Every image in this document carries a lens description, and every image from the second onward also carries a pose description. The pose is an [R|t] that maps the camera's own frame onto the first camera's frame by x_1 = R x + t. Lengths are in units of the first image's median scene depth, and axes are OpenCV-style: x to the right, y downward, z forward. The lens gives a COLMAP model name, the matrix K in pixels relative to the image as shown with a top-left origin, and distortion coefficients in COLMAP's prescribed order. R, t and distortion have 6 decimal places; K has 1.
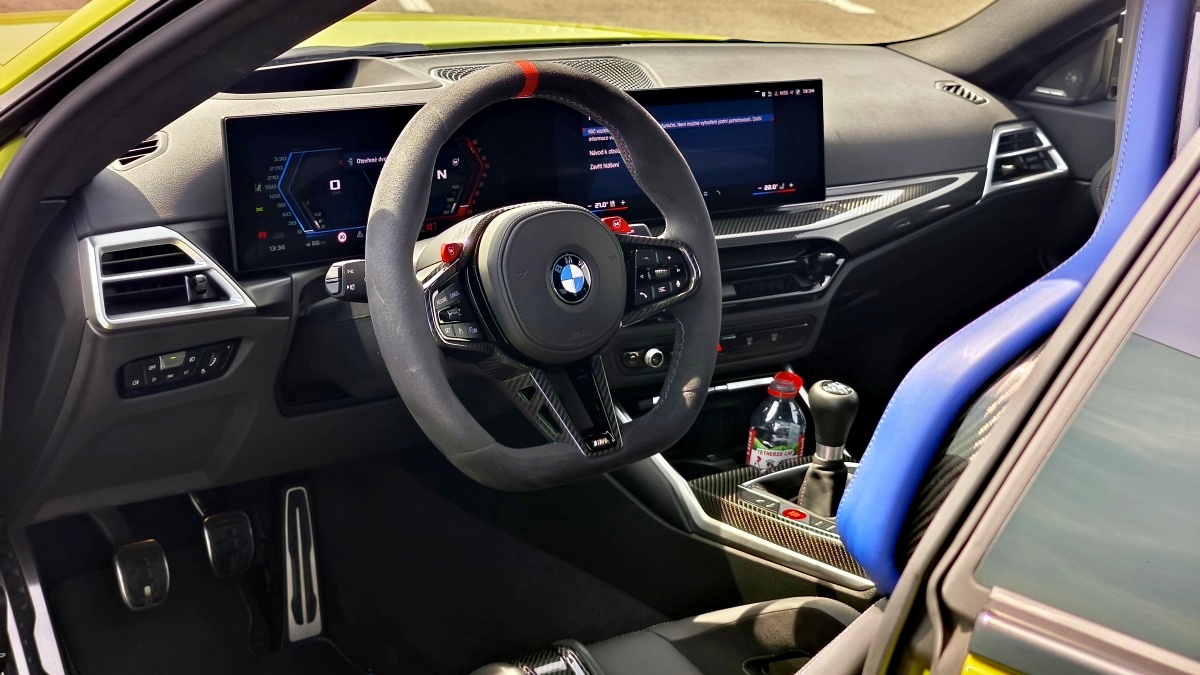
lens RADIAL K [[1892.6, 0, 600.0], [0, 1892.6, 337.5], [0, 0, 1]] dist [0.017398, -0.147521]
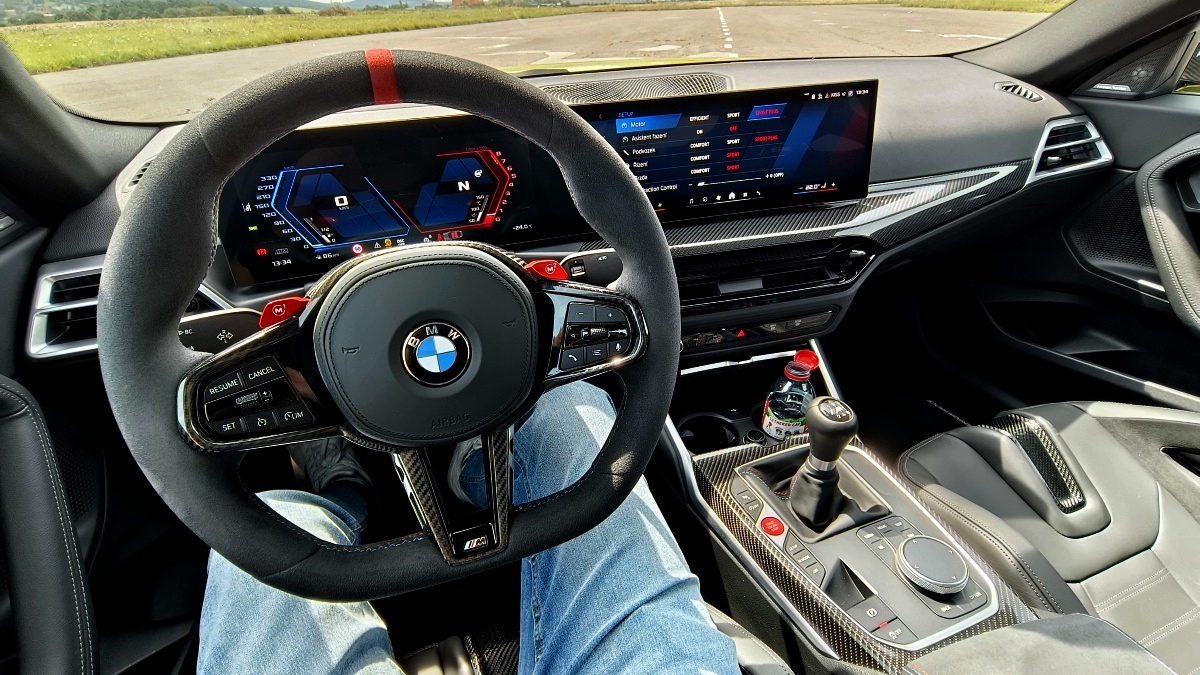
lens RADIAL K [[561.5, 0, 602.5], [0, 561.5, 345.2], [0, 0, 1]] dist [-0.001767, 0.000714]
pose [[0.932523, 0.111000, -0.343627, 0.099818], [-0.016514, 0.963698, 0.266484, -0.076222], [0.360733, -0.242828, 0.900504, 0.640459]]
